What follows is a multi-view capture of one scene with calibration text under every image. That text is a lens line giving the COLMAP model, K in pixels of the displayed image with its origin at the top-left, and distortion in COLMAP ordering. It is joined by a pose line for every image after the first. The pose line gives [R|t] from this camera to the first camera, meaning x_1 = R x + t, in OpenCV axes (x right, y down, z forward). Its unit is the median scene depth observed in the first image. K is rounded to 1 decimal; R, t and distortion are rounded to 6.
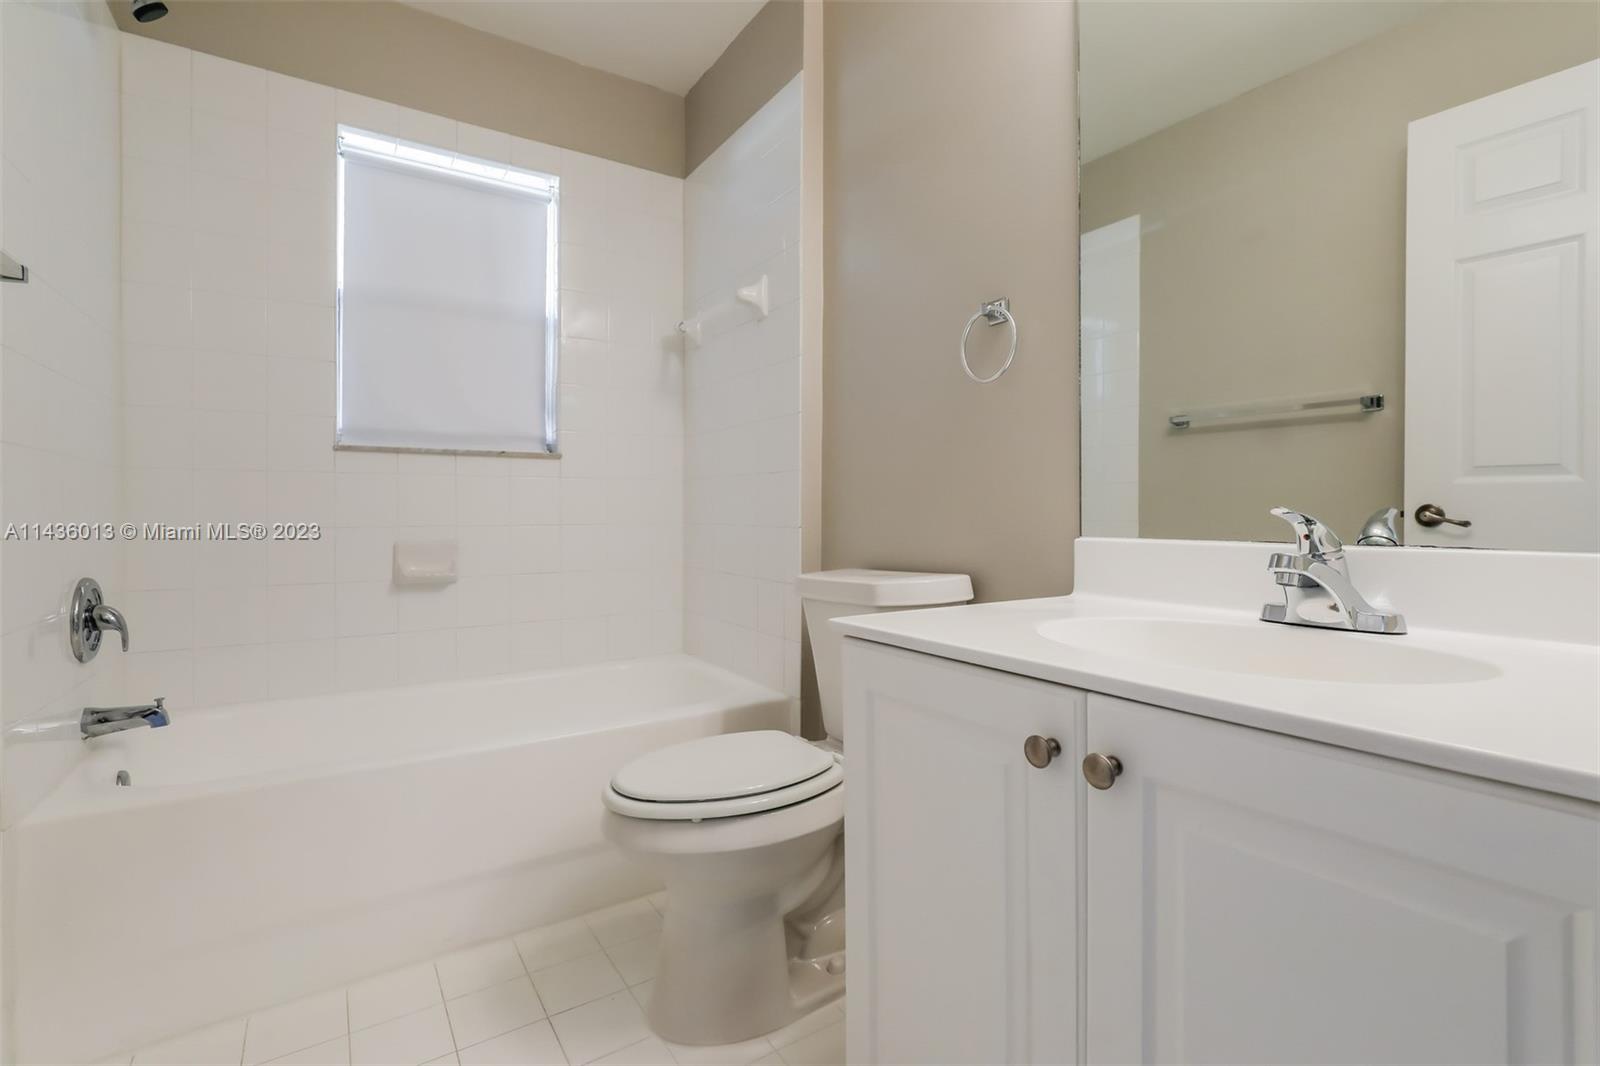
lens RADIAL K [[752.6, 0, 800.0], [0, 752.6, 533.0], [0, 0, 1]] dist [-0.022139, -0.000255]
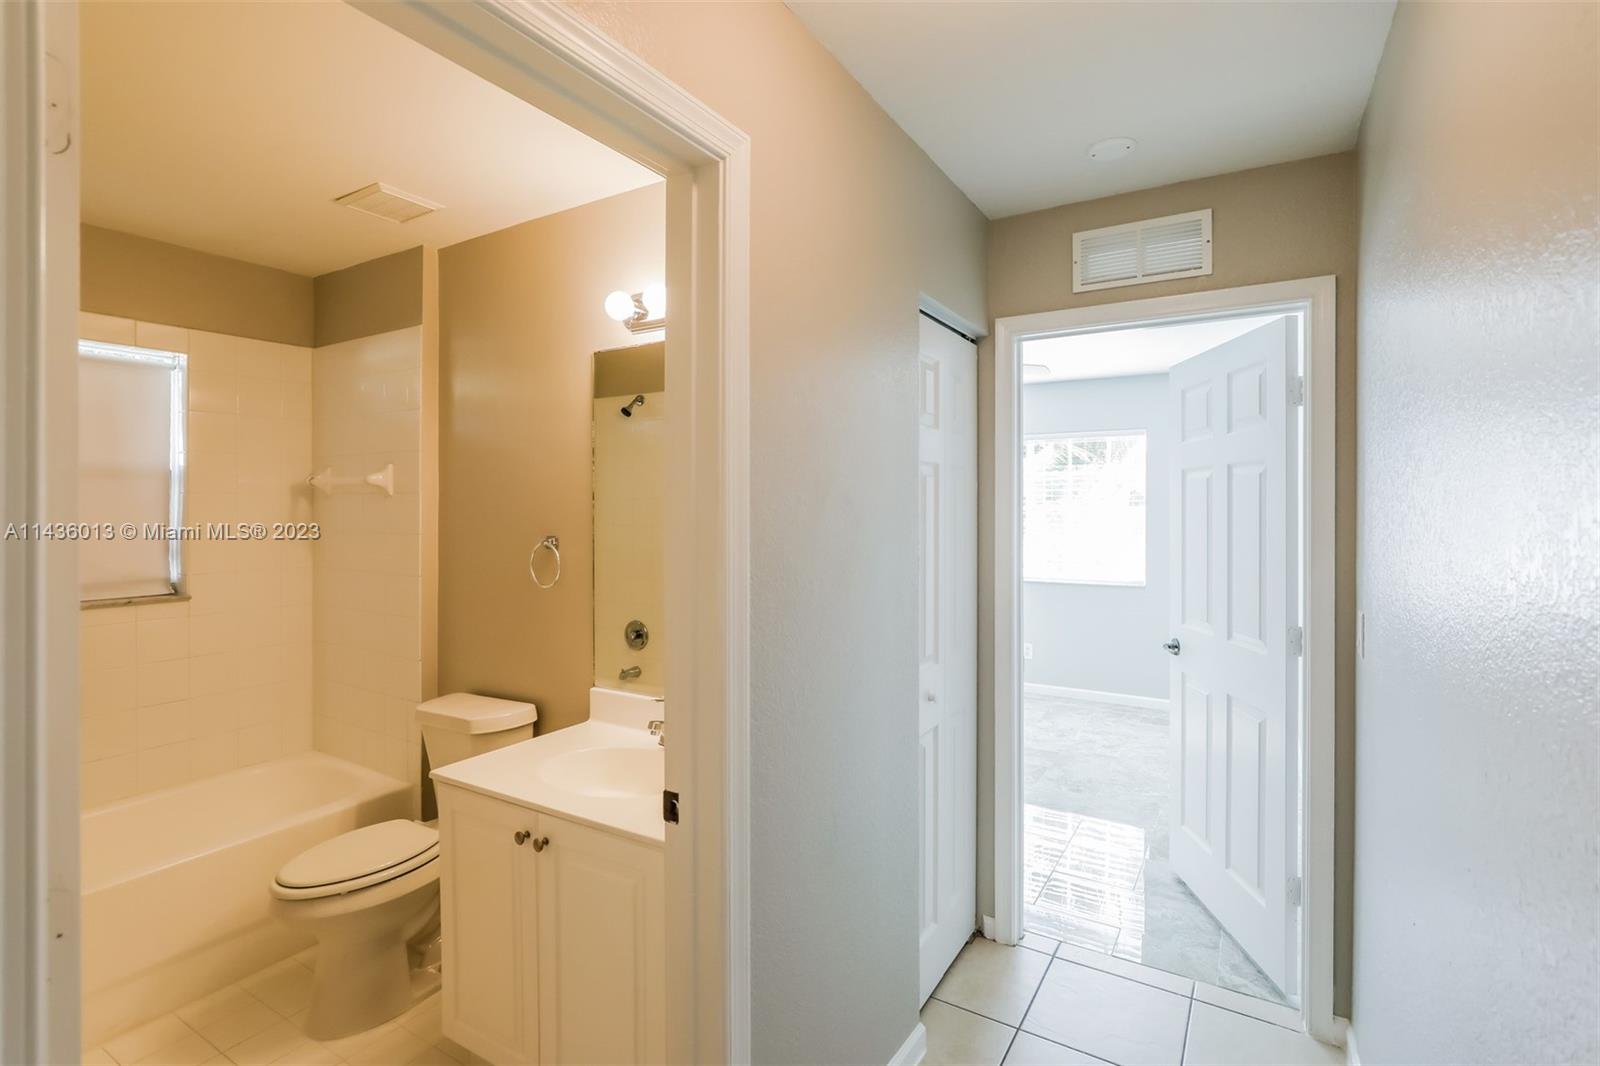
lens RADIAL K [[758.1, 0, 807.2], [0, 758.1, 528.2], [0, 0, 1]] dist [-0.004782, -0.000452]
pose [[0.897155, -0.003118, 0.441705, 0.027267], [0.005838, 0.999971, -0.004798, -0.268472], [-0.441677, 0.006883, 0.897148, -0.626046]]
